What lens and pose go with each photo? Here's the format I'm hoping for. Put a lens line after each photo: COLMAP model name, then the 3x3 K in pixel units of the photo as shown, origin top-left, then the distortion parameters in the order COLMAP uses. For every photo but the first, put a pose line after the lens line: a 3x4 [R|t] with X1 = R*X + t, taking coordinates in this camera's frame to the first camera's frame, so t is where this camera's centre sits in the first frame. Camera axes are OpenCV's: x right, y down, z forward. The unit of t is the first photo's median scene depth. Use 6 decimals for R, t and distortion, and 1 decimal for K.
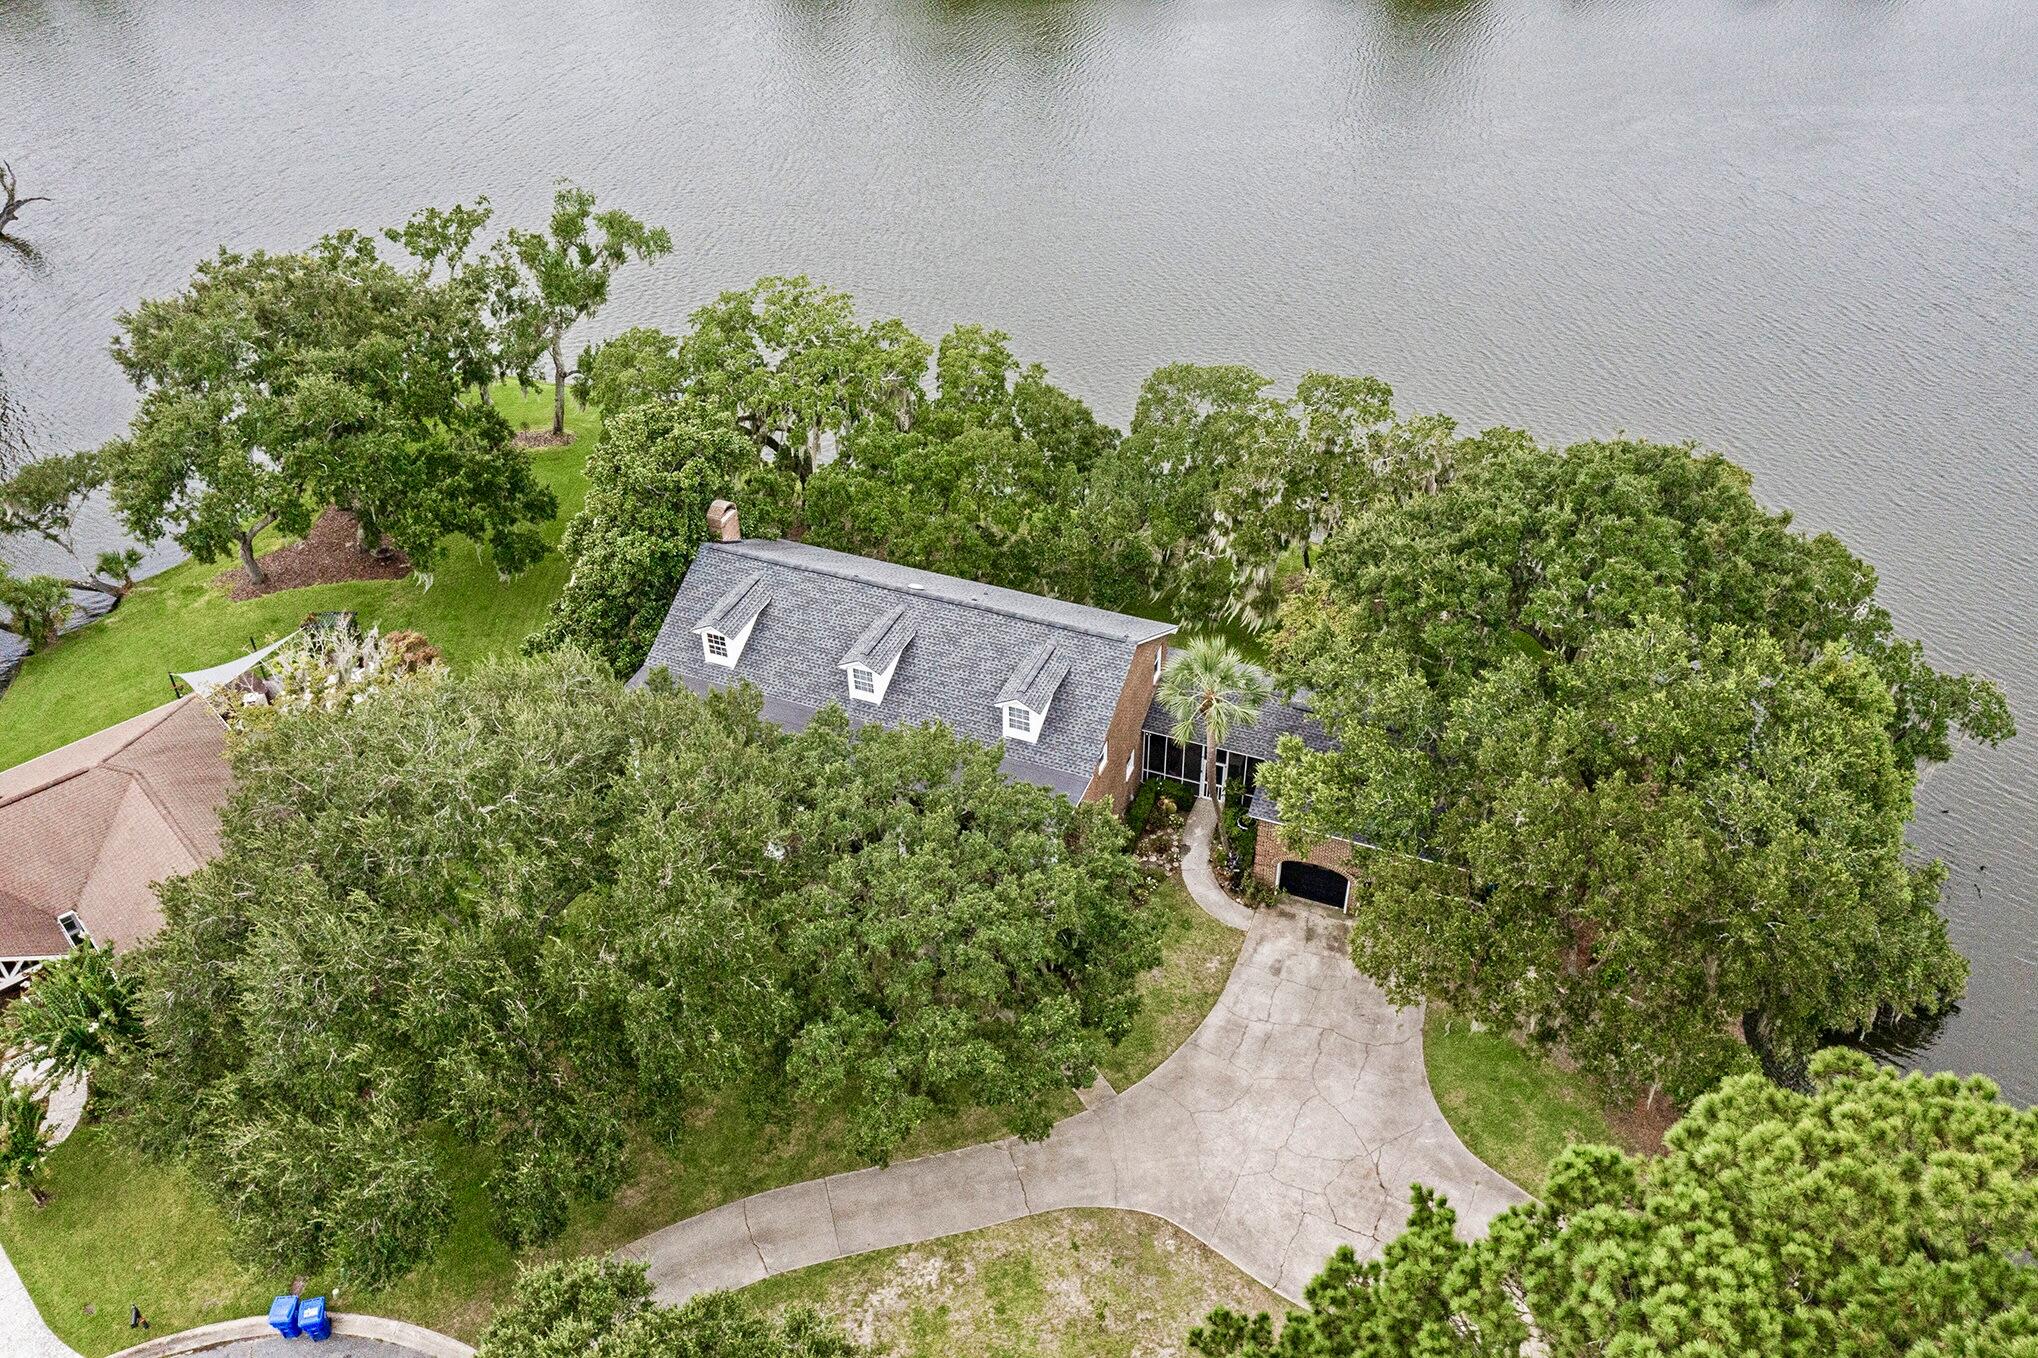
lens RADIAL K [[1634.4, 0, 1031.9], [0, 1634.4, 674.4], [0, 0, 1]] dist [0.001803, -0.002820]
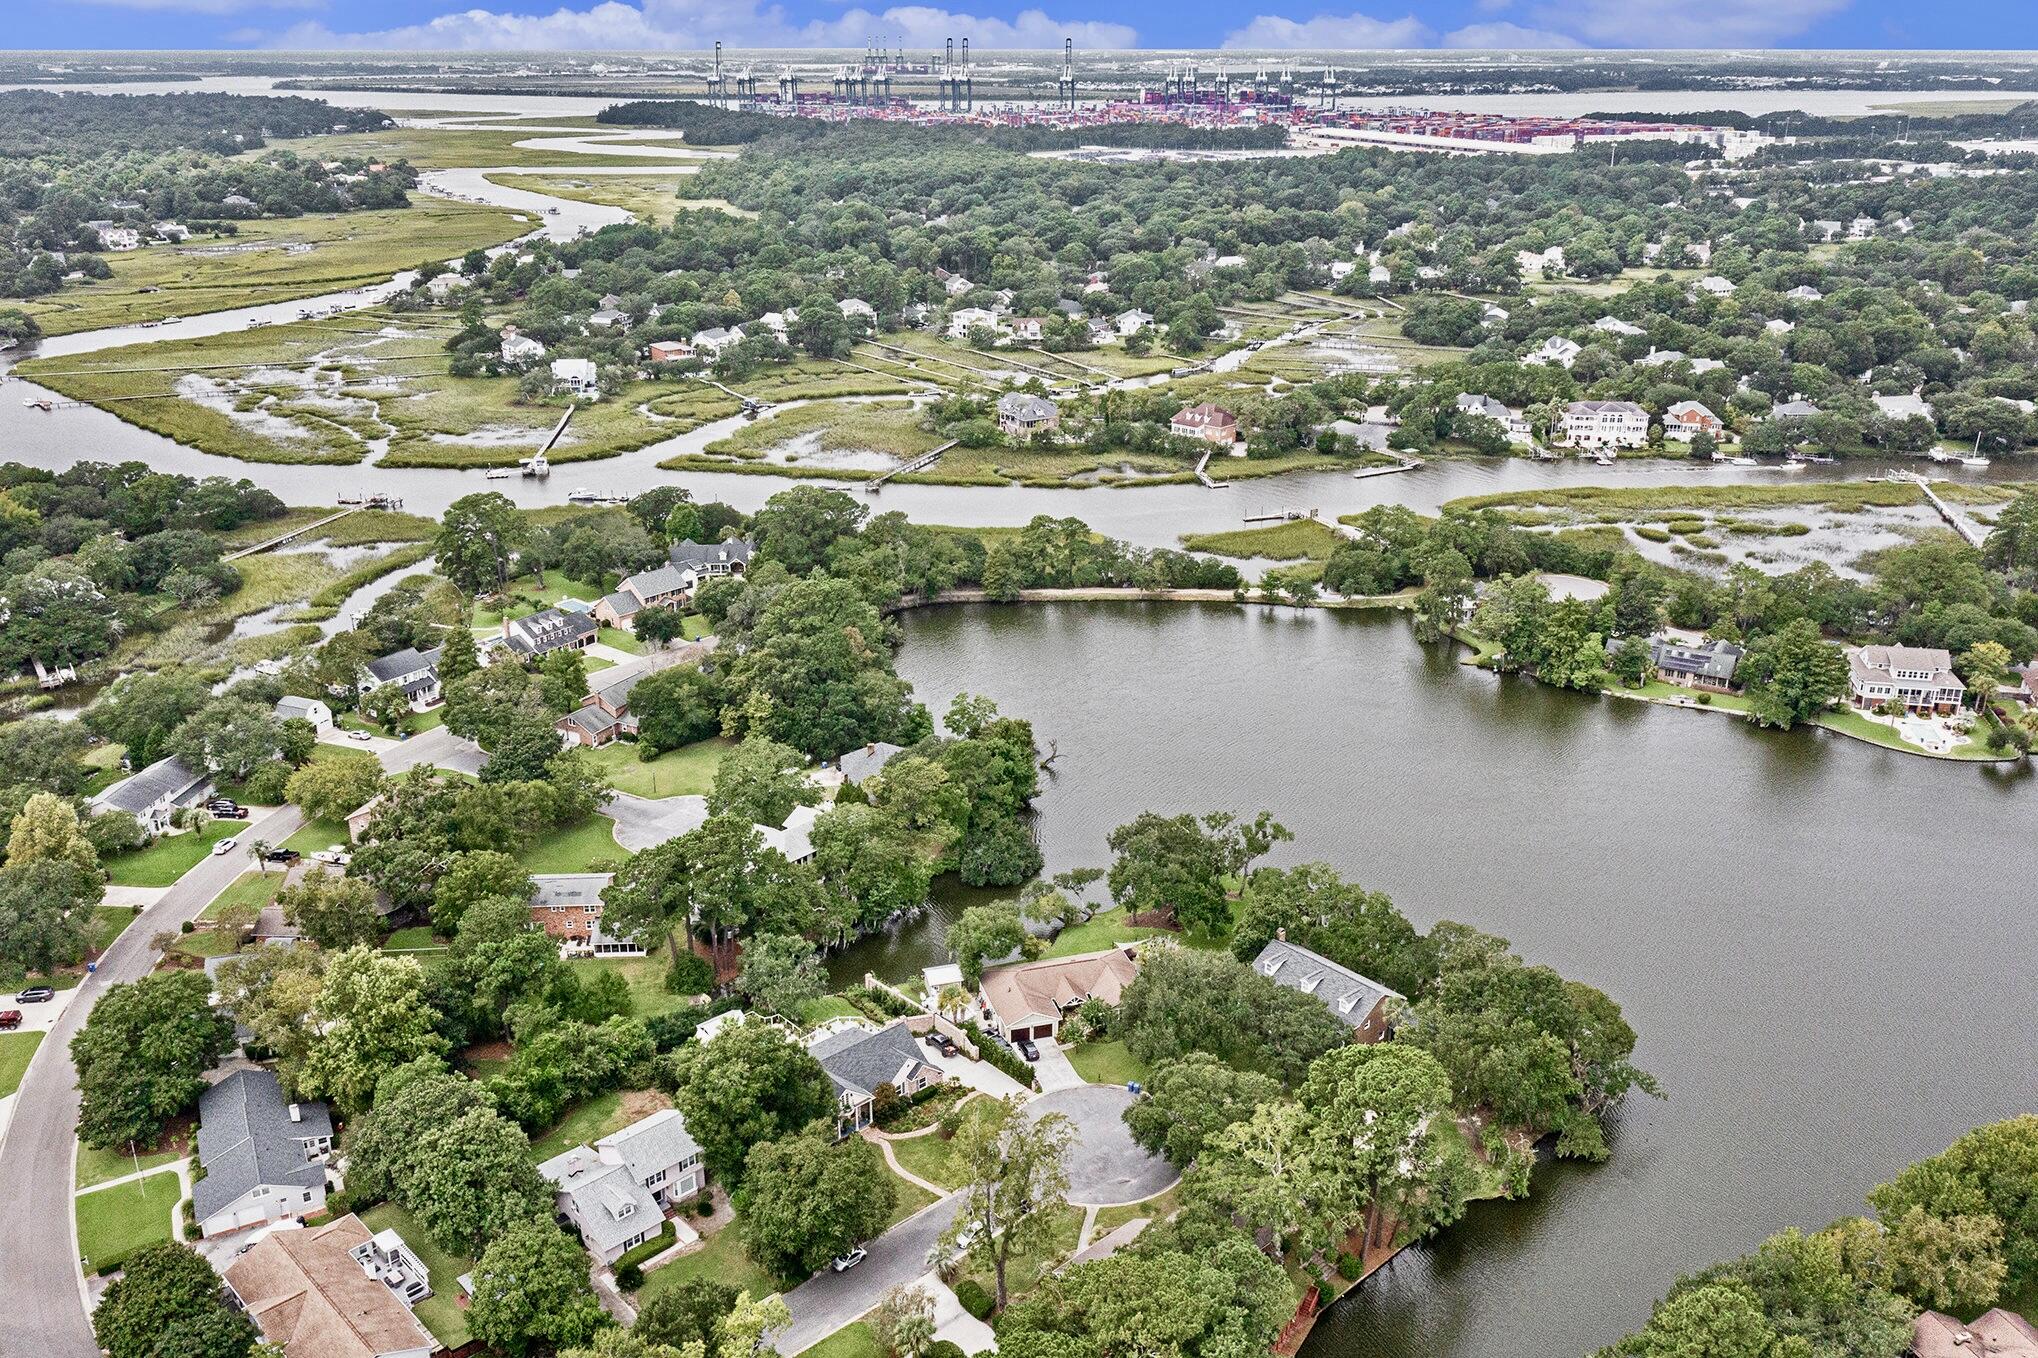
lens RADIAL K [[1634.4, 0, 1031.9], [0, 1634.4, 674.4], [0, 0, 1]] dist [0.001803, -0.002820]
pose [[0.897263, 0.159867, -0.411536, 0.536921], [-0.268579, 0.937468, -0.221404, 0.237290], [0.350407, 0.309187, 0.884092, -1.910959]]
